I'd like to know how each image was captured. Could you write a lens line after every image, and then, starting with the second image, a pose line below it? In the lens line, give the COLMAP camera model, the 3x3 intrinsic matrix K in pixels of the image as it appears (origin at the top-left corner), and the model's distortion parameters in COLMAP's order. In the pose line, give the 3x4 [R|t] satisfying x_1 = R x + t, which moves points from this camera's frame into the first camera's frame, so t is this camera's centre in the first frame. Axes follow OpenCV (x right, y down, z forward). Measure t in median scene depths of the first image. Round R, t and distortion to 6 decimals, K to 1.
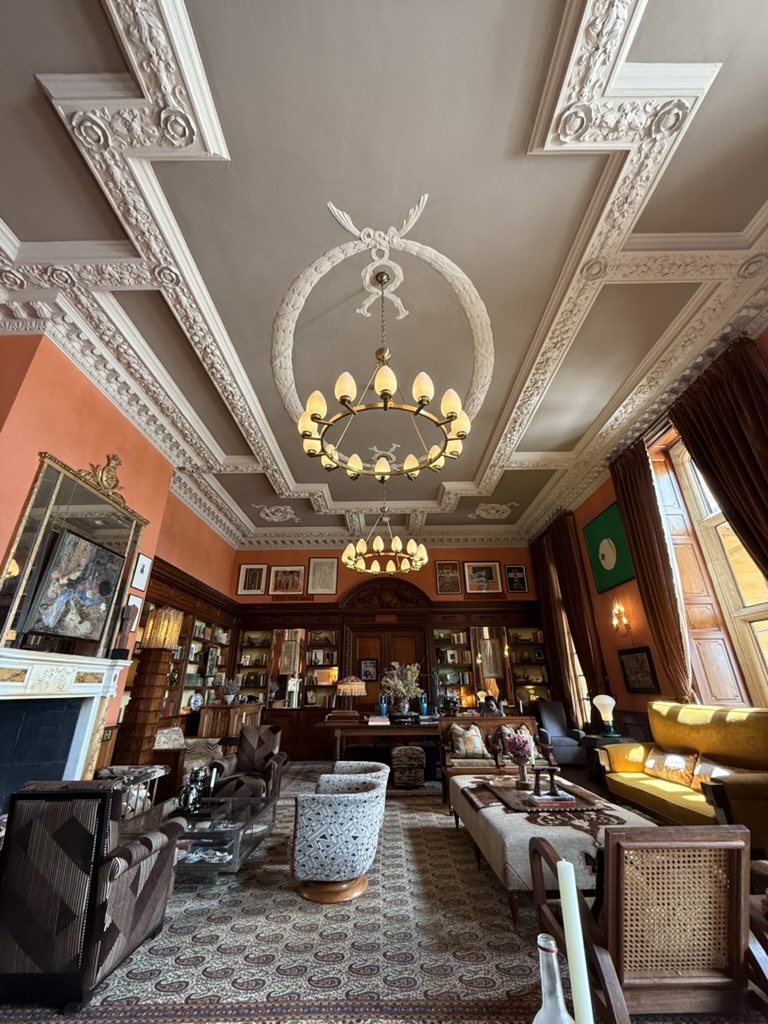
lens RADIAL K [[407.5, 0, 384.6], [0, 407.5, 508.2], [0, 0, 1]] dist [0.000856, -0.000090]
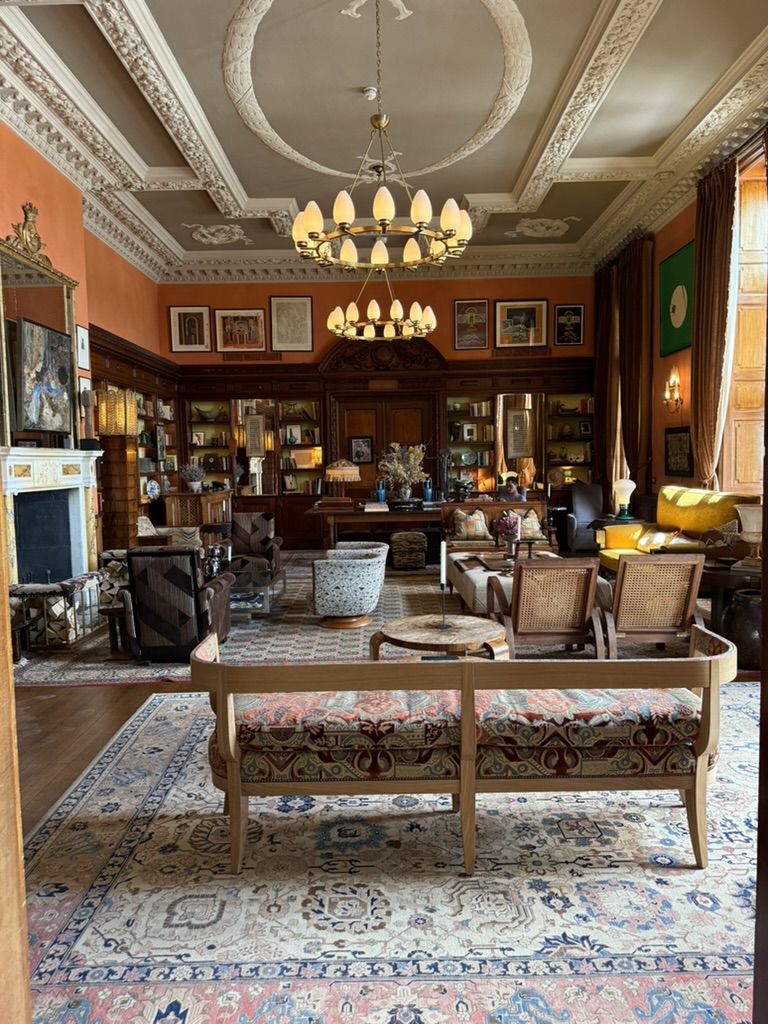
lens RADIAL K [[728.2, 0, 380.1], [0, 728.2, 516.3], [0, 0, 1]] dist [-0.025229, -0.021717]
pose [[0.999946, -0.010371, 0.000247, -0.007136], [0.009032, 0.882013, 0.471139, -0.226700], [-0.005104, -0.471111, 0.882059, -0.444754]]
